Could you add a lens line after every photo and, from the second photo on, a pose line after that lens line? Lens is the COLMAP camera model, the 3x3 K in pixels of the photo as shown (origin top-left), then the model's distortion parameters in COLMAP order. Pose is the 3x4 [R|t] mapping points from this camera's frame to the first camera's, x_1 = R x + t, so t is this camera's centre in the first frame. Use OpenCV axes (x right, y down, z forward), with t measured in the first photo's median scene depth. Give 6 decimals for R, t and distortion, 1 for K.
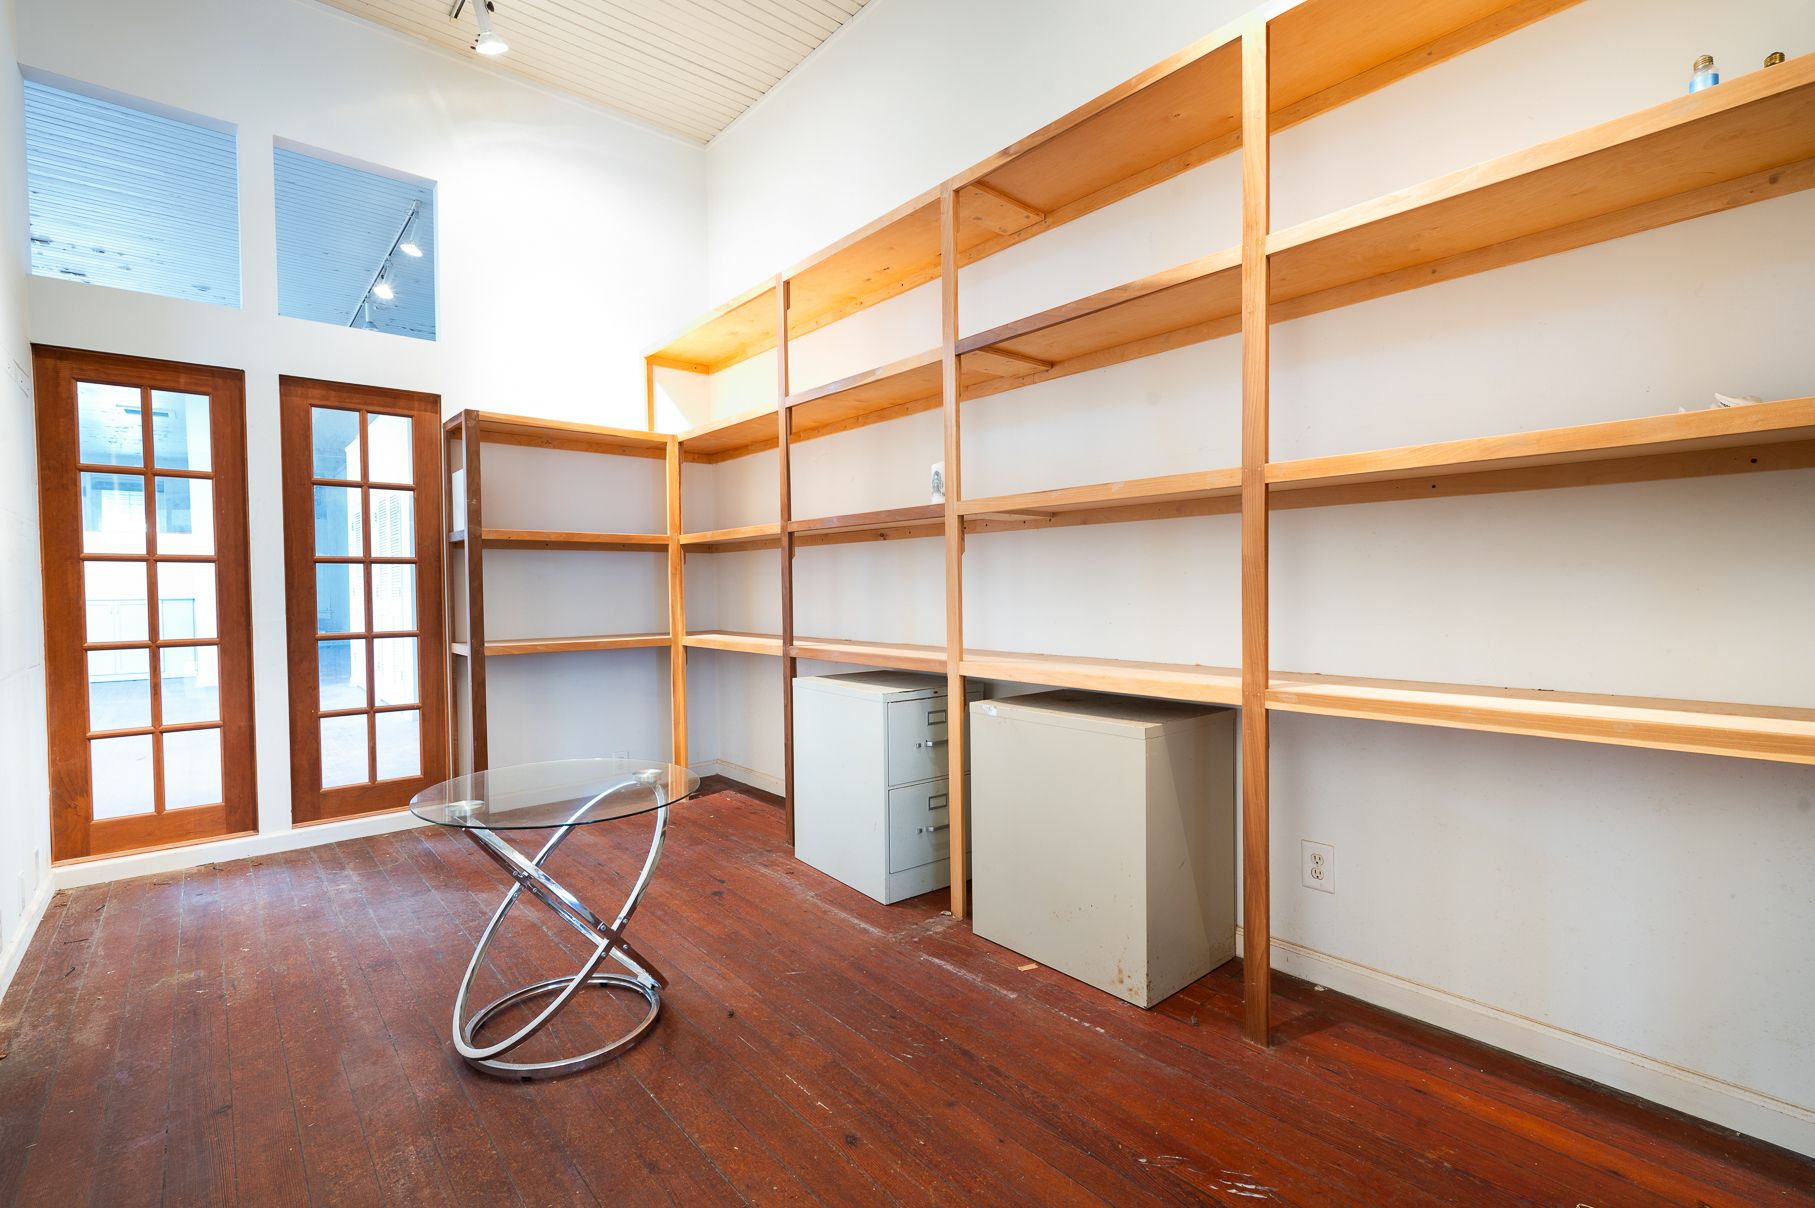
lens RADIAL K [[823.5, 0, 915.0], [0, 823.5, 605.7], [0, 0, 1]] dist [0.000521, 0.000204]
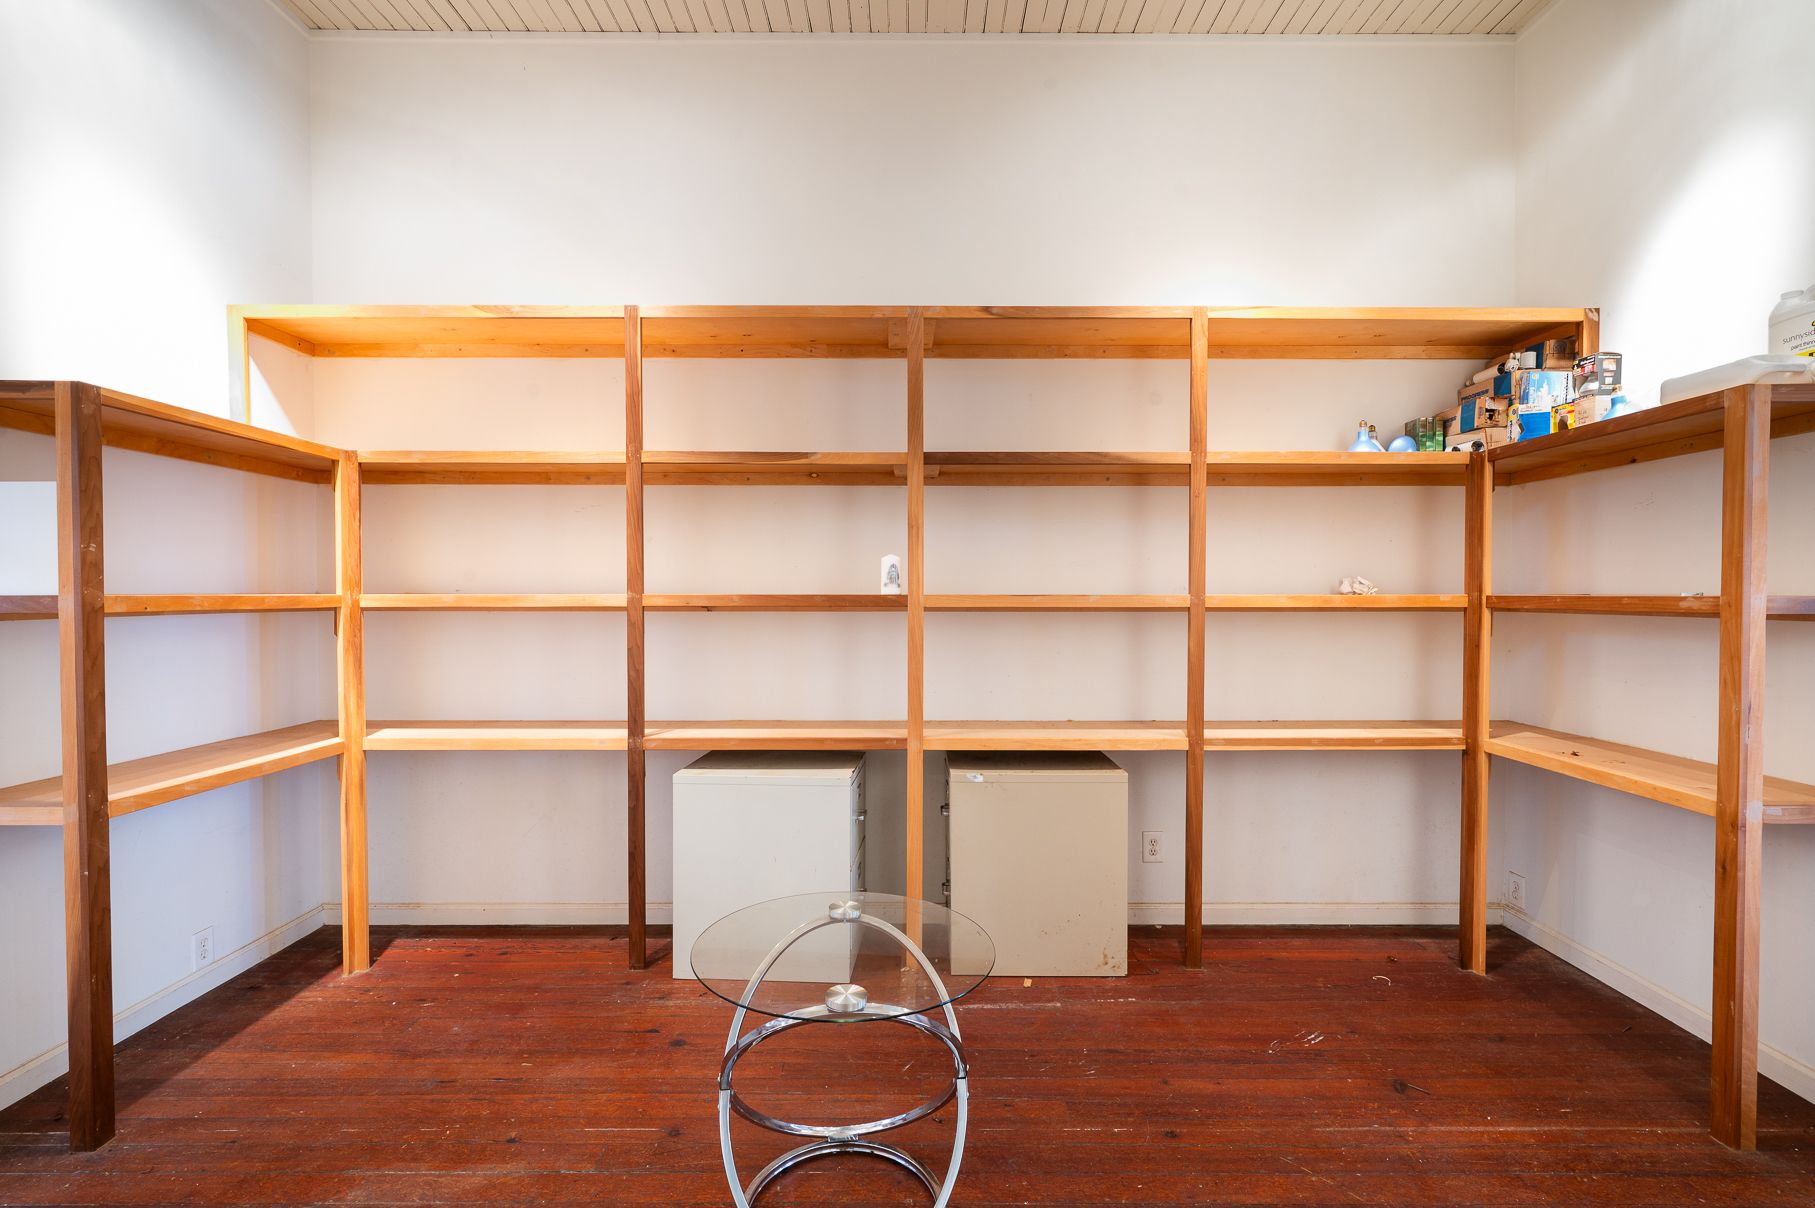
lens RADIAL K [[823.5, 0, 915.0], [0, 823.5, 605.7], [0, 0, 1]] dist [0.000521, 0.000204]
pose [[0.651837, 0.001671, 0.758357, -0.897285], [0.010777, 0.999876, -0.011467, -0.110205], [-0.758282, 0.015648, 0.651739, 0.314192]]
